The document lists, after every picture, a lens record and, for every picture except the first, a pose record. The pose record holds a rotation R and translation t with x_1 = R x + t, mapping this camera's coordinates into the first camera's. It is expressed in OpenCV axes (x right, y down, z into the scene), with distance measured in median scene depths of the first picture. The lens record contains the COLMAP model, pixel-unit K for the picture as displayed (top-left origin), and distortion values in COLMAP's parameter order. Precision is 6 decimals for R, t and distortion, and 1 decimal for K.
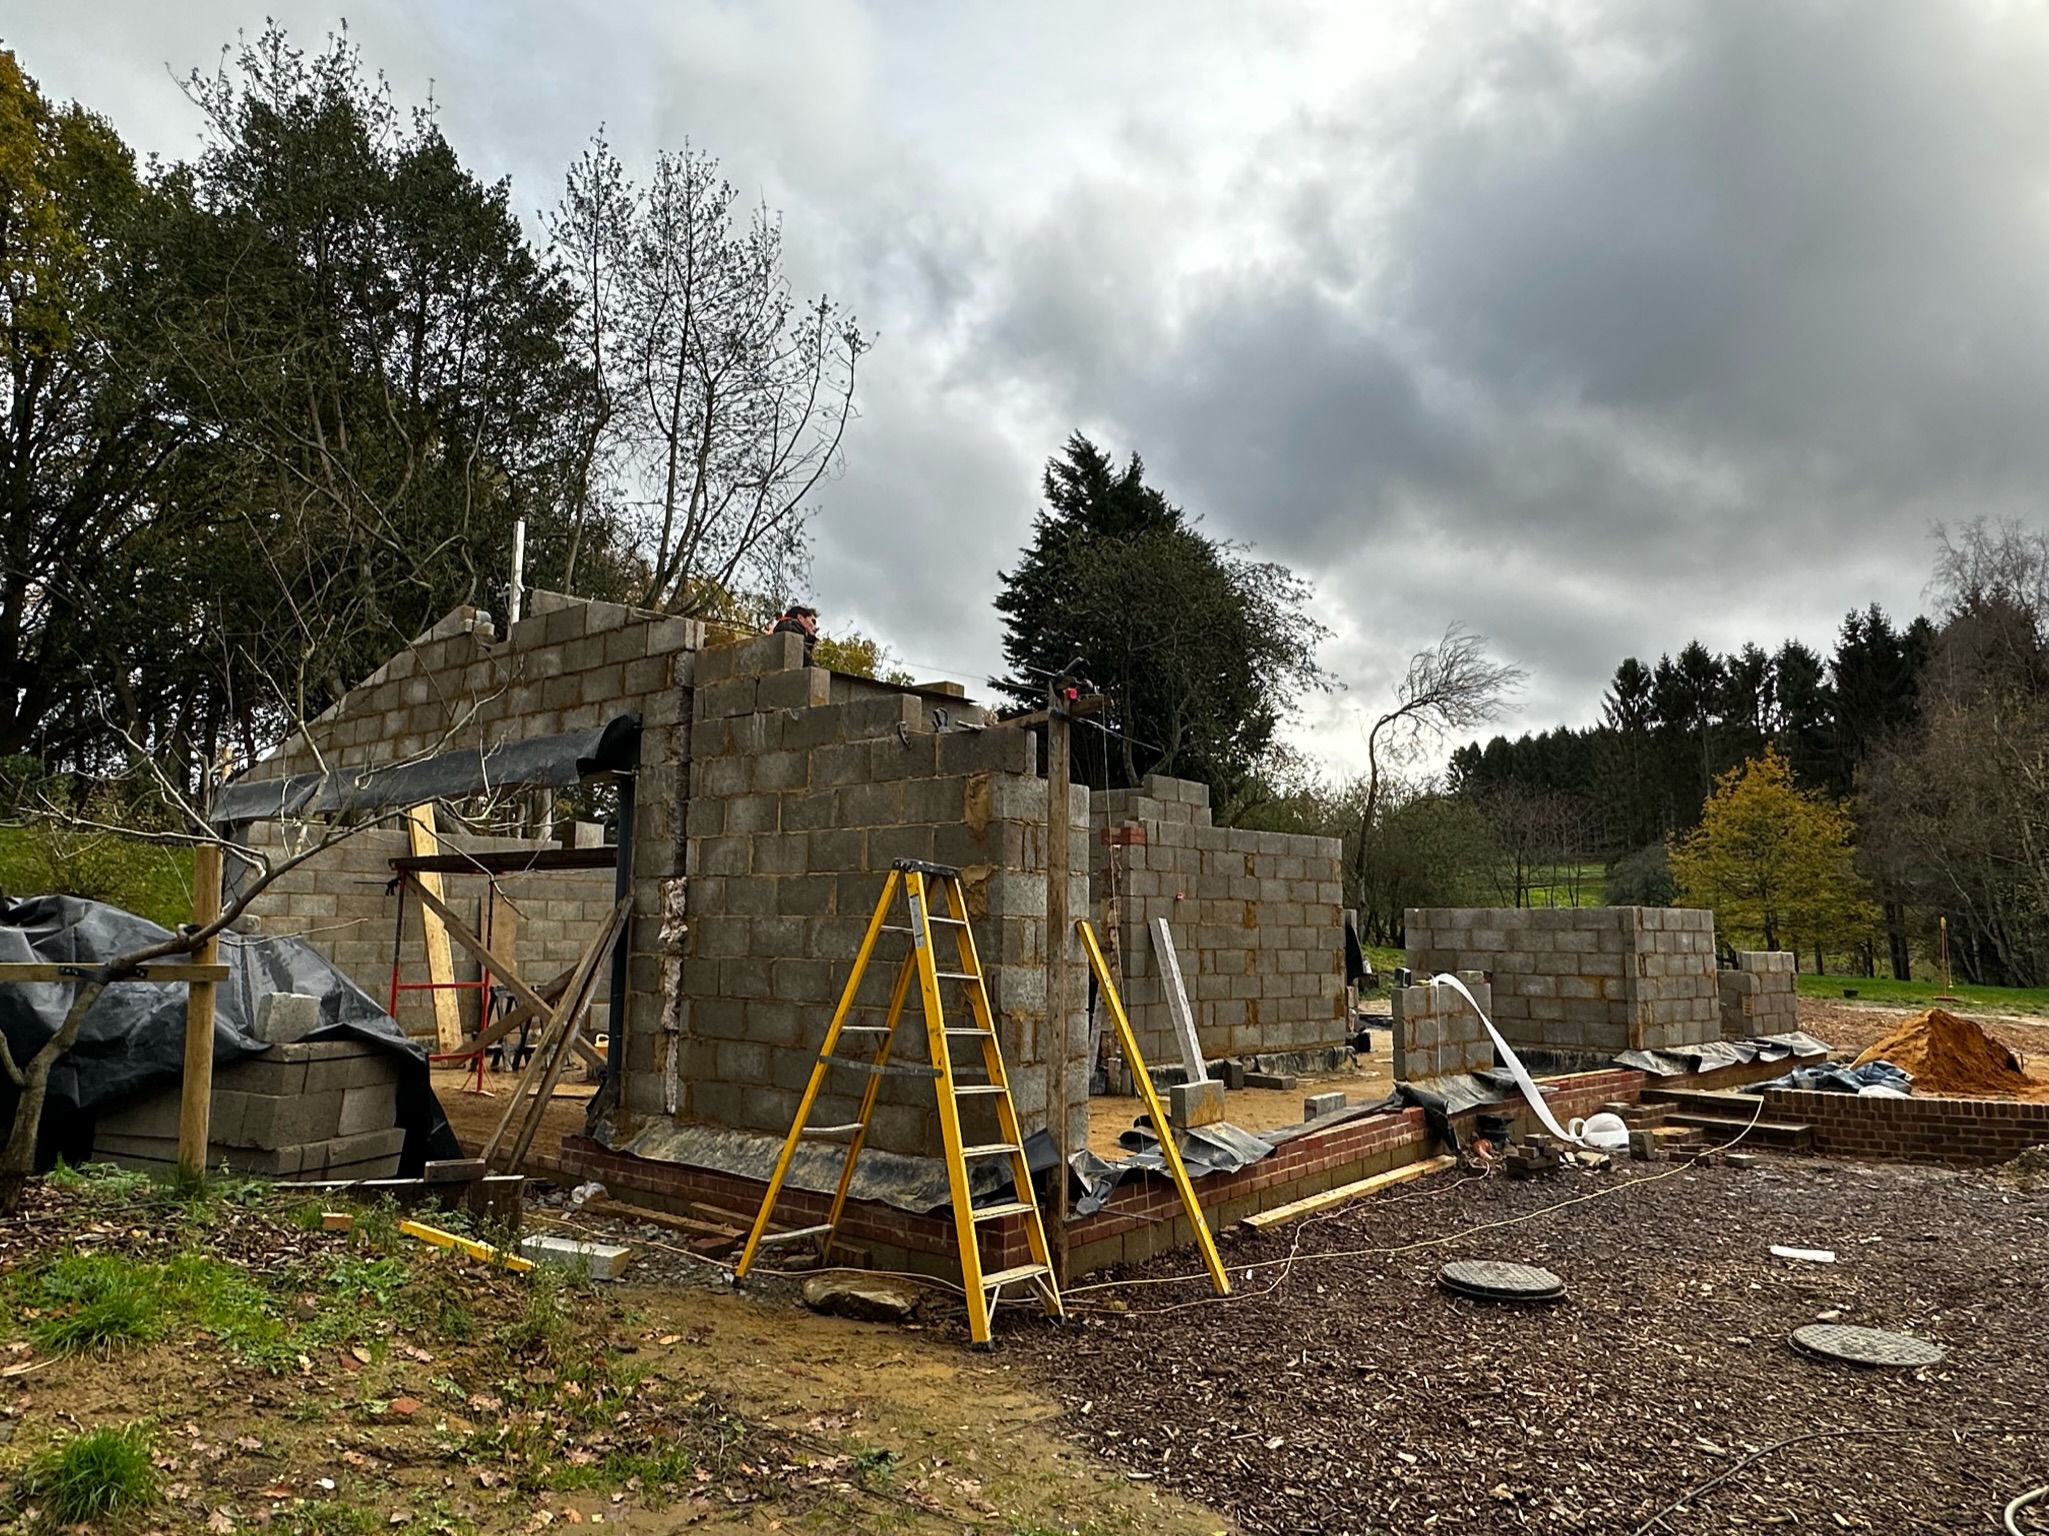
lens RADIAL K [[1314.0, 0, 1024.8], [0, 1314.0, 767.1], [0, 0, 1]] dist [-0.000430, 0.000000]
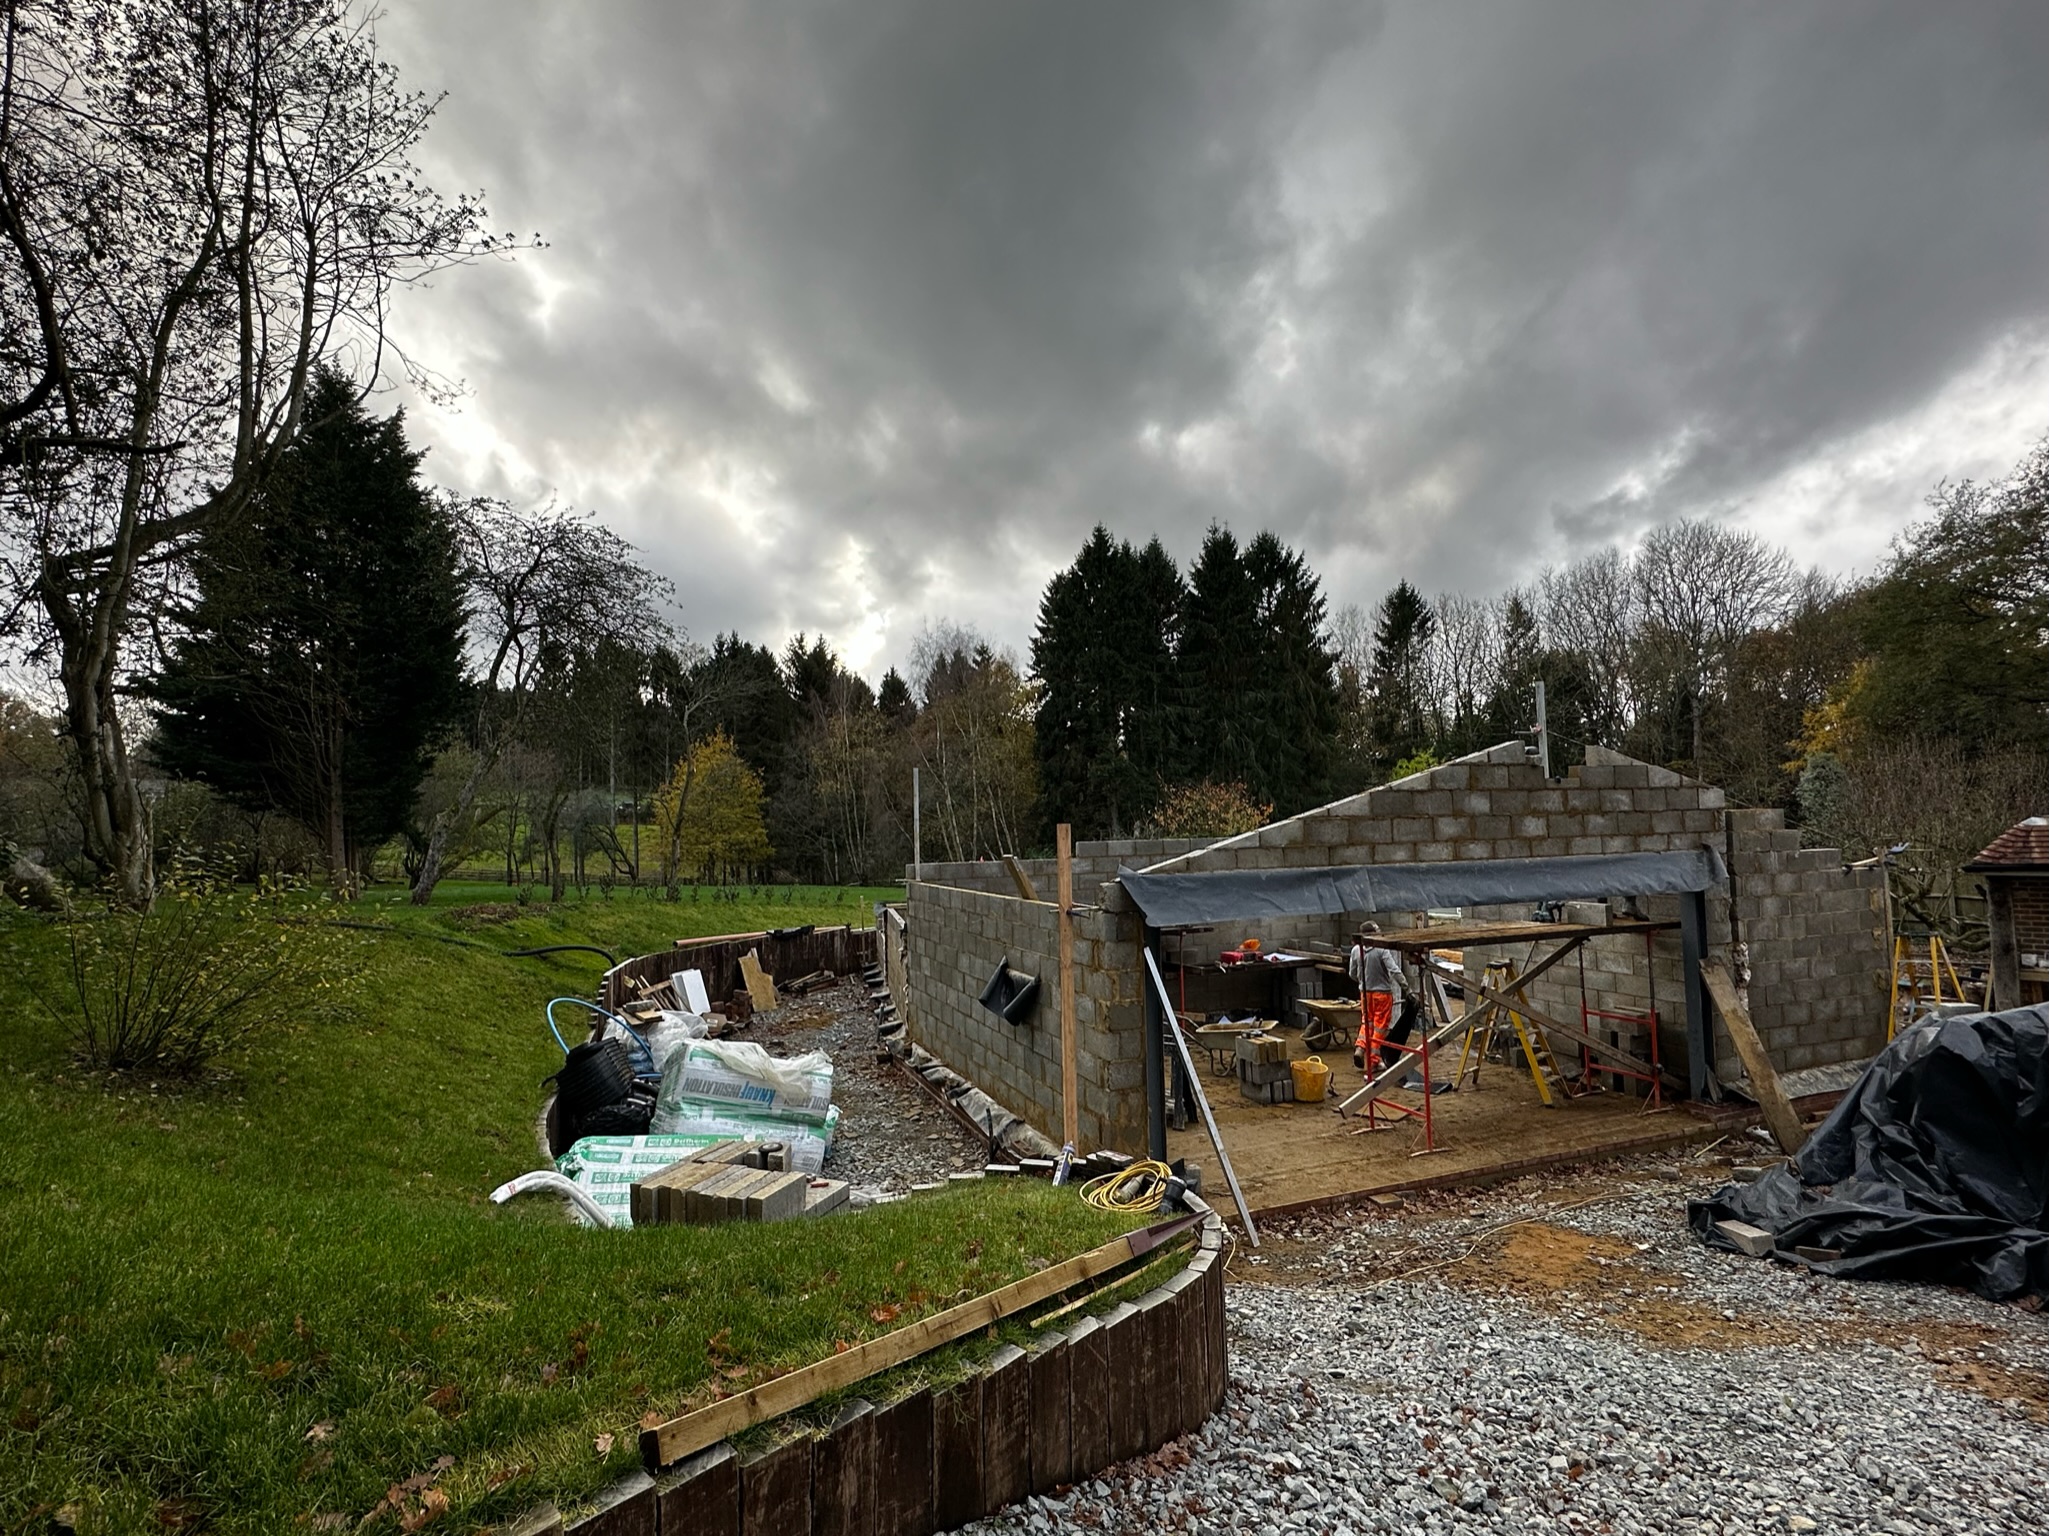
lens RADIAL K [[1027.6, 0, 1022.3], [0, 1027.6, 761.5], [0, 0, 1]] dist [-0.001714, 0.003715]
pose [[0.491659, 0.033848, 0.870130, -1.731644], [-0.079718, 0.996798, 0.006269, -0.080015], [-0.867131, -0.072447, 0.492783, 1.050601]]
